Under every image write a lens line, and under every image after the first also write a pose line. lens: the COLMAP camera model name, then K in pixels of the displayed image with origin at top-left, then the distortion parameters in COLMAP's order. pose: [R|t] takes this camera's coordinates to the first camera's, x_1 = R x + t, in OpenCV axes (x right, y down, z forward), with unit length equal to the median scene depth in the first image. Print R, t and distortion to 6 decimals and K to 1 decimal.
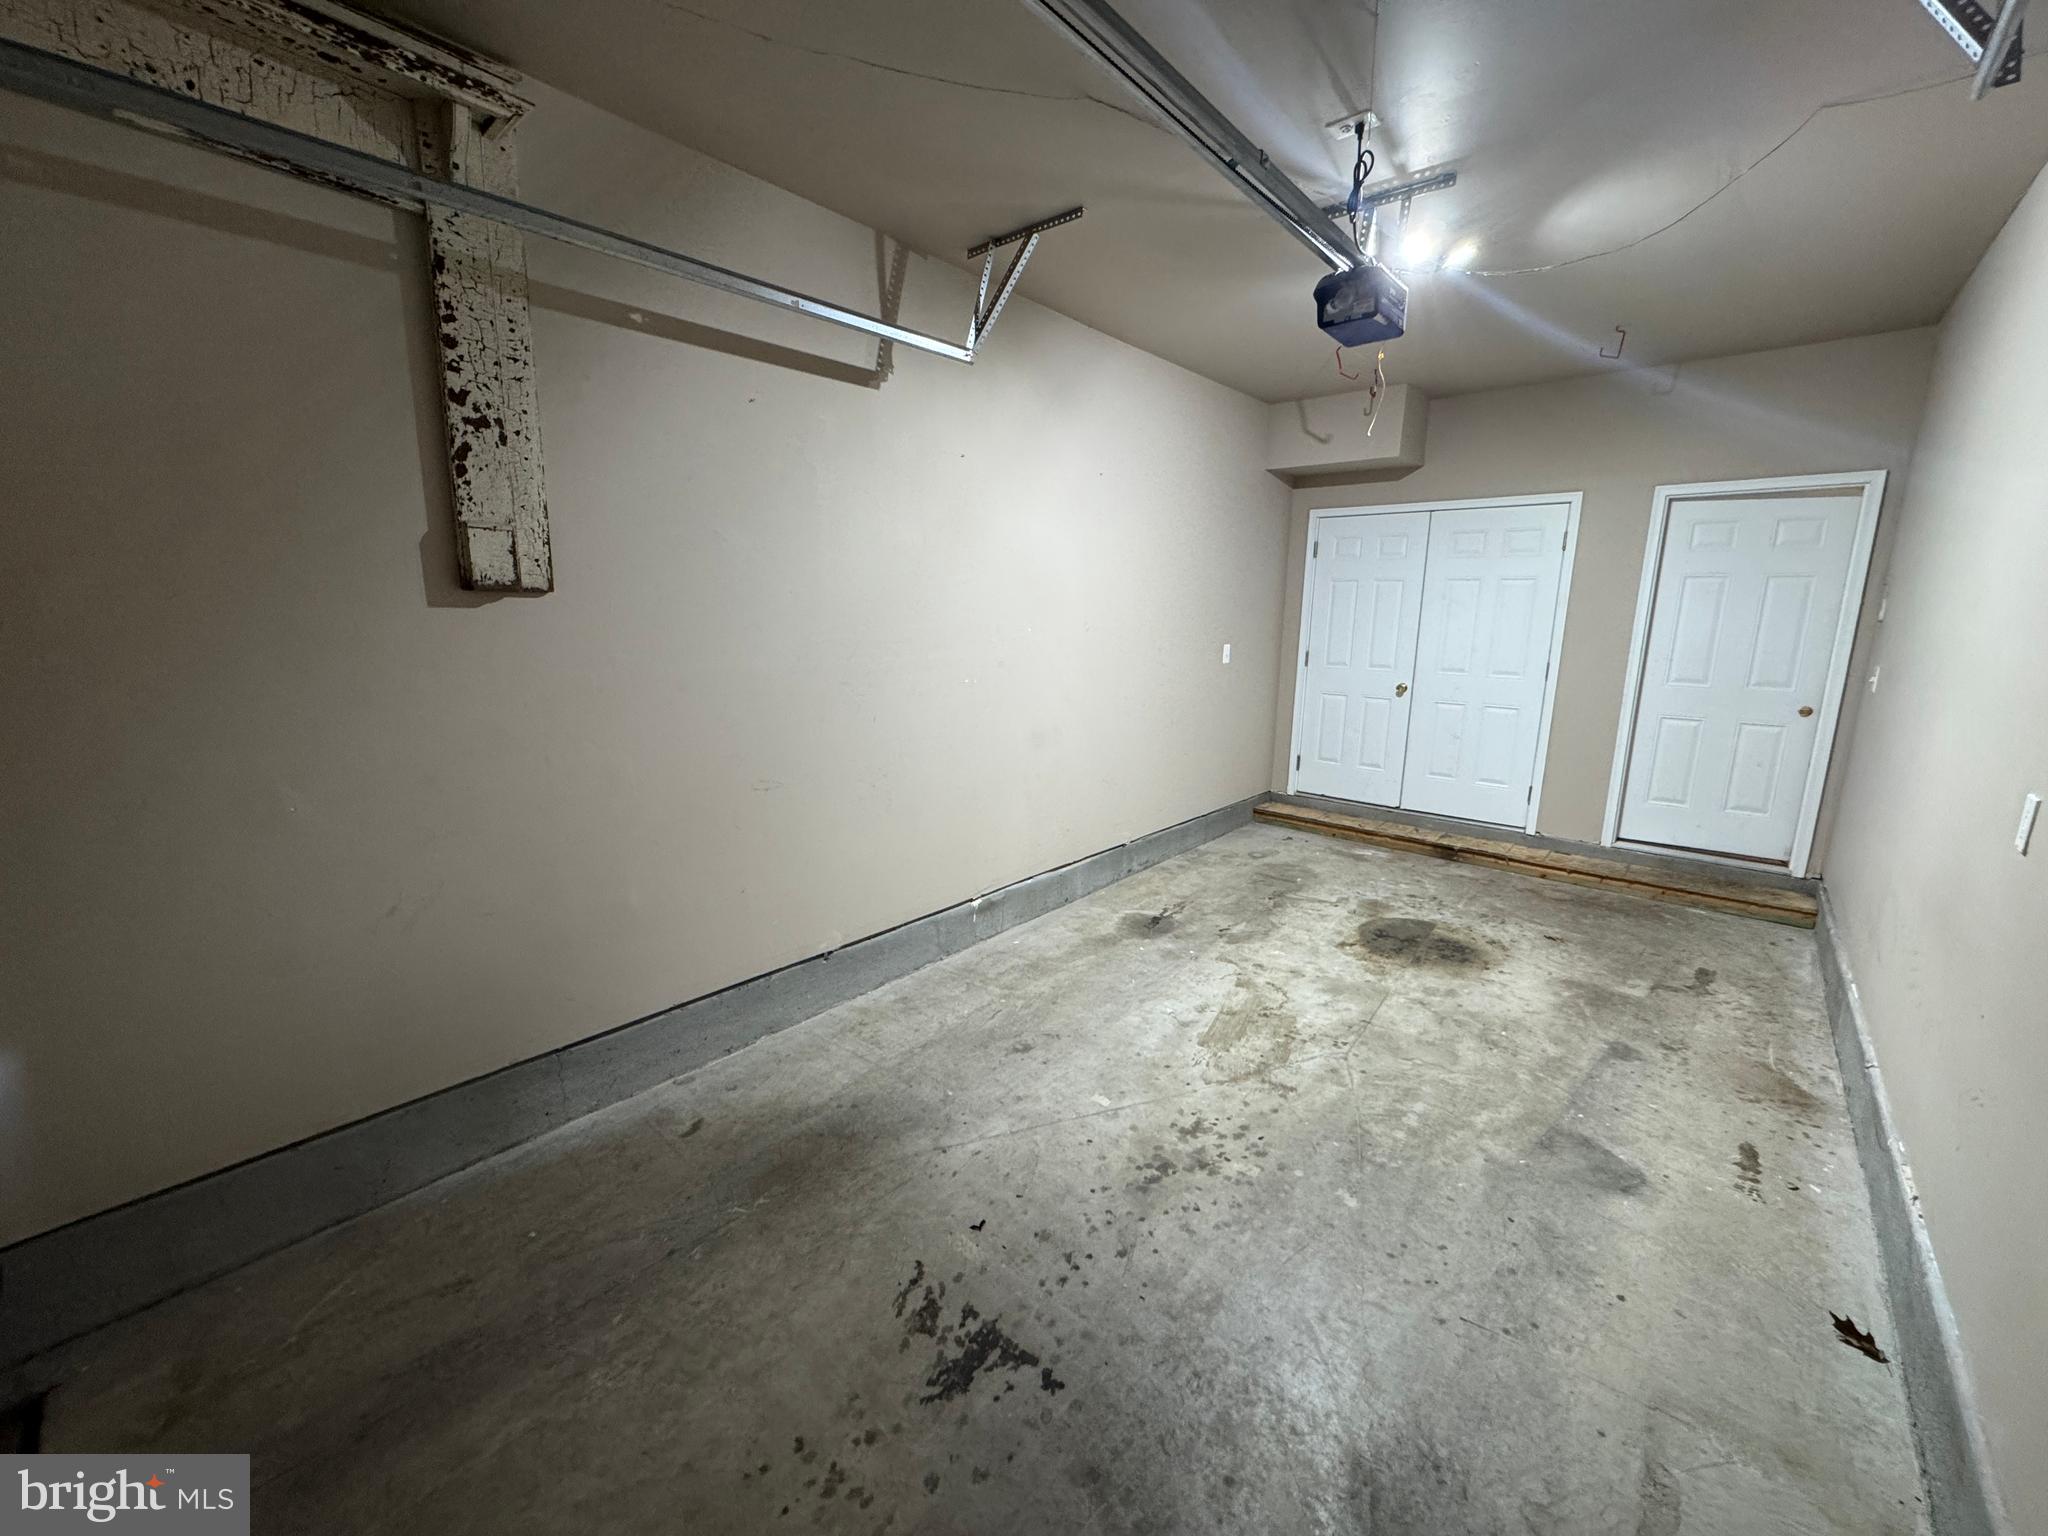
lens RADIAL K [[816.5, 0, 1022.7], [0, 816.5, 773.4], [0, 0, 1]] dist [-0.001506, -0.001400]
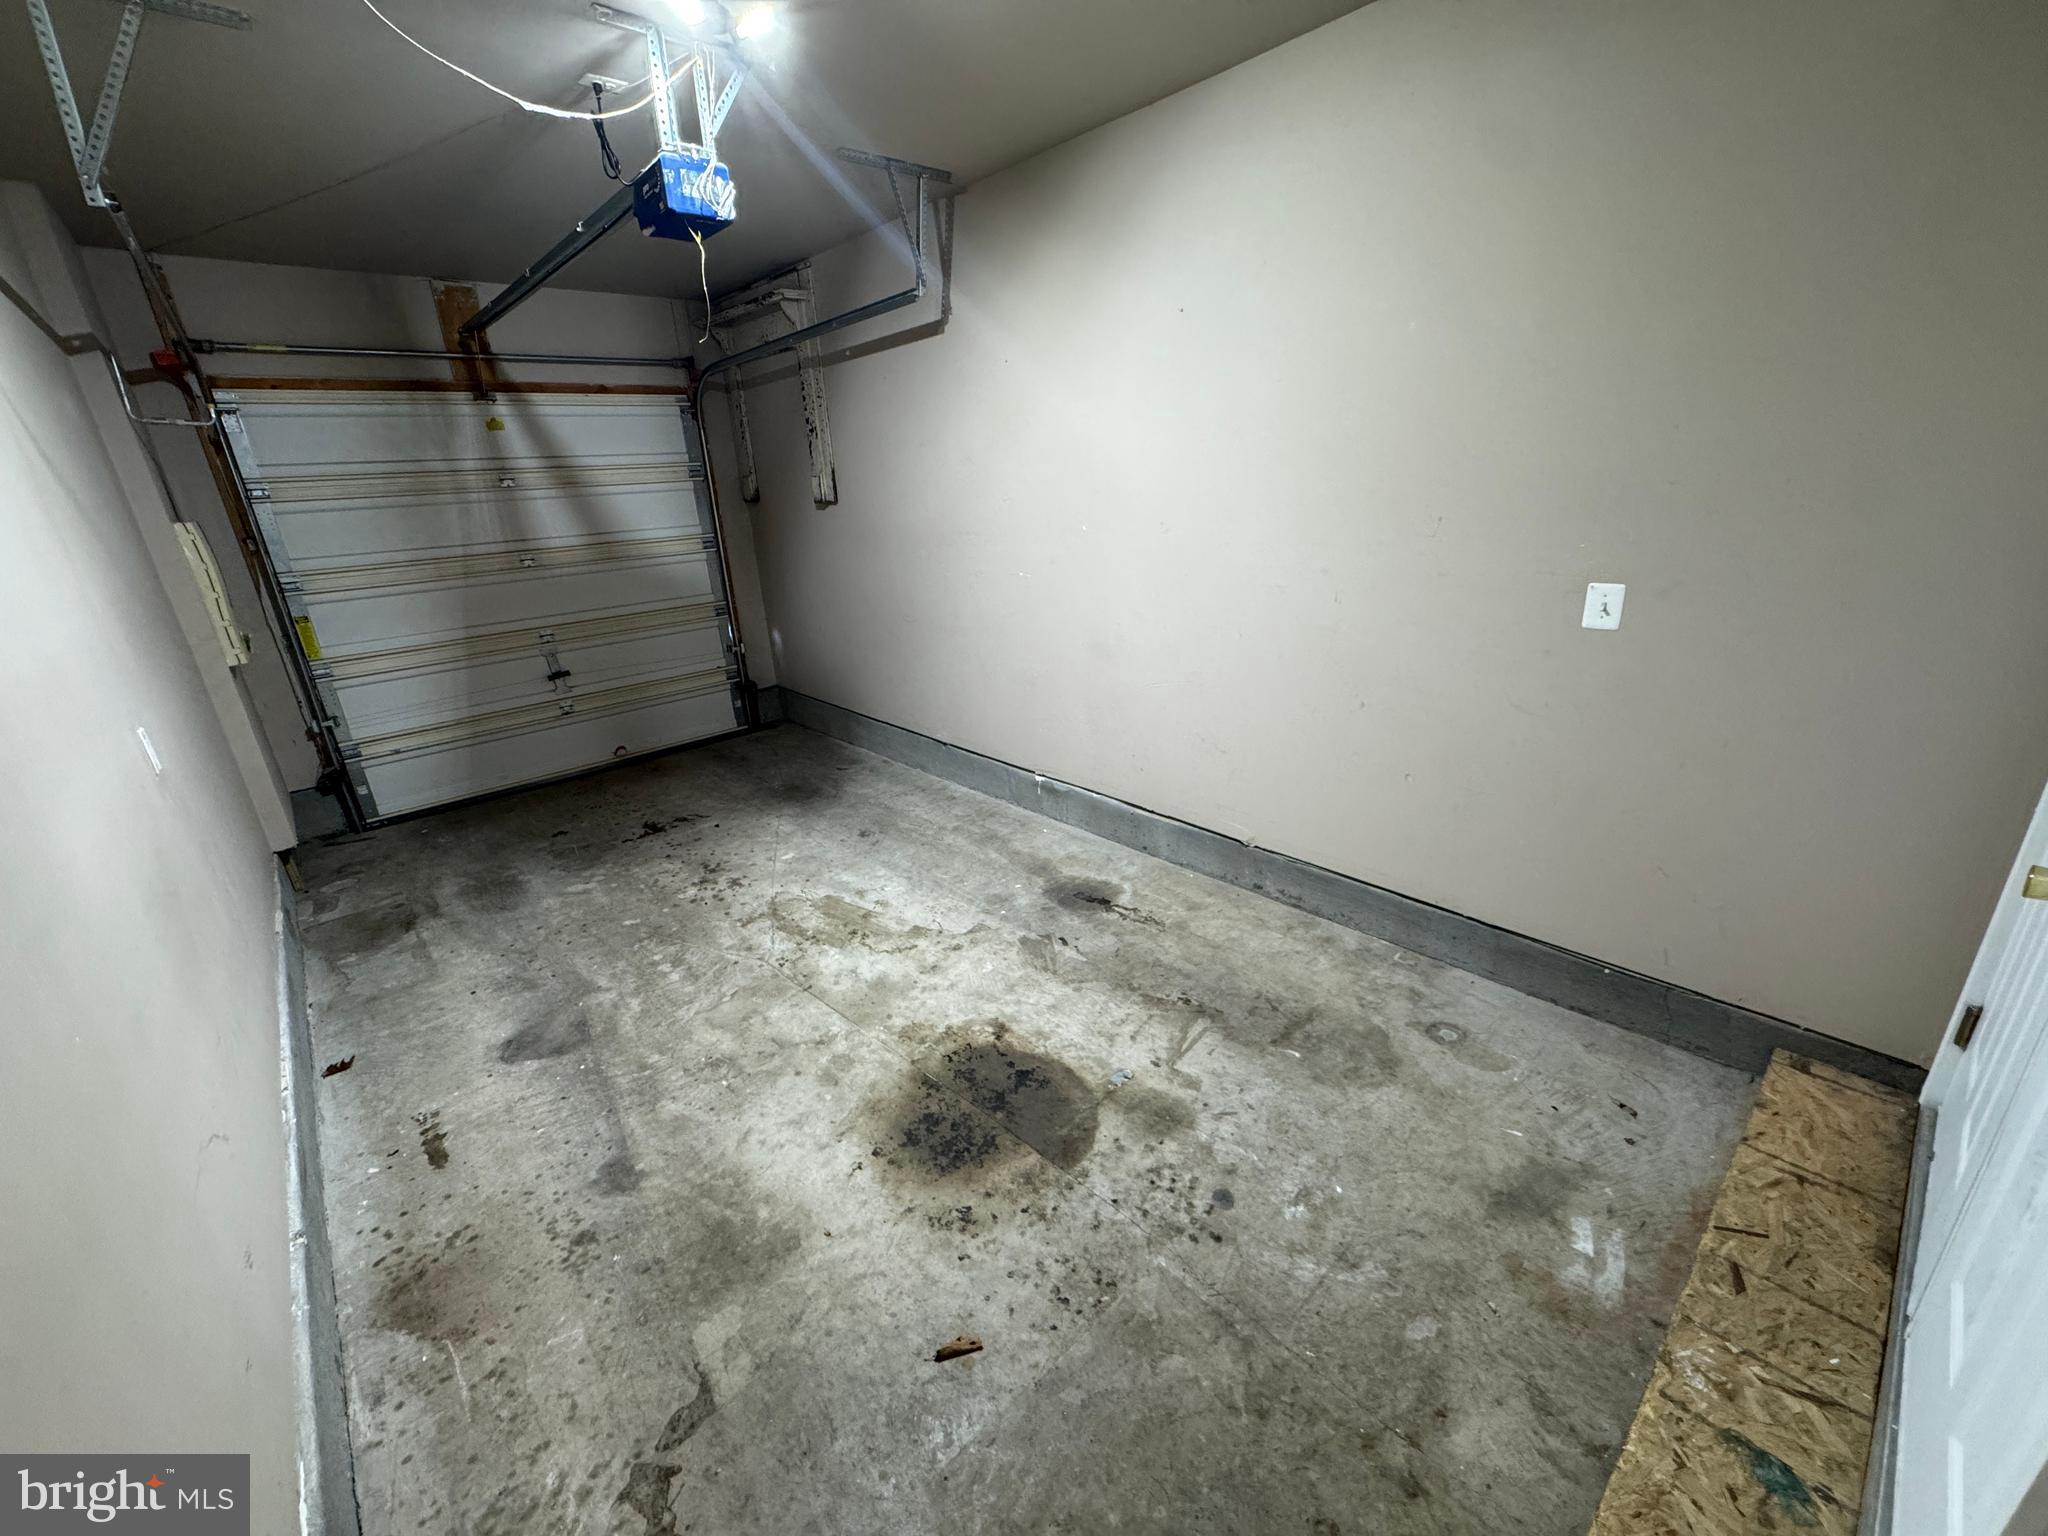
lens RADIAL K [[816.5, 0, 1021.4], [0, 816.5, 766.9], [0, 0, 1]] dist [-0.001506, -0.001400]
pose [[-0.123162, 0.334393, -0.934351, 1.086639], [-0.145730, 0.925218, 0.350334, -0.267921], [0.981628, 0.179311, -0.065221, 1.159914]]
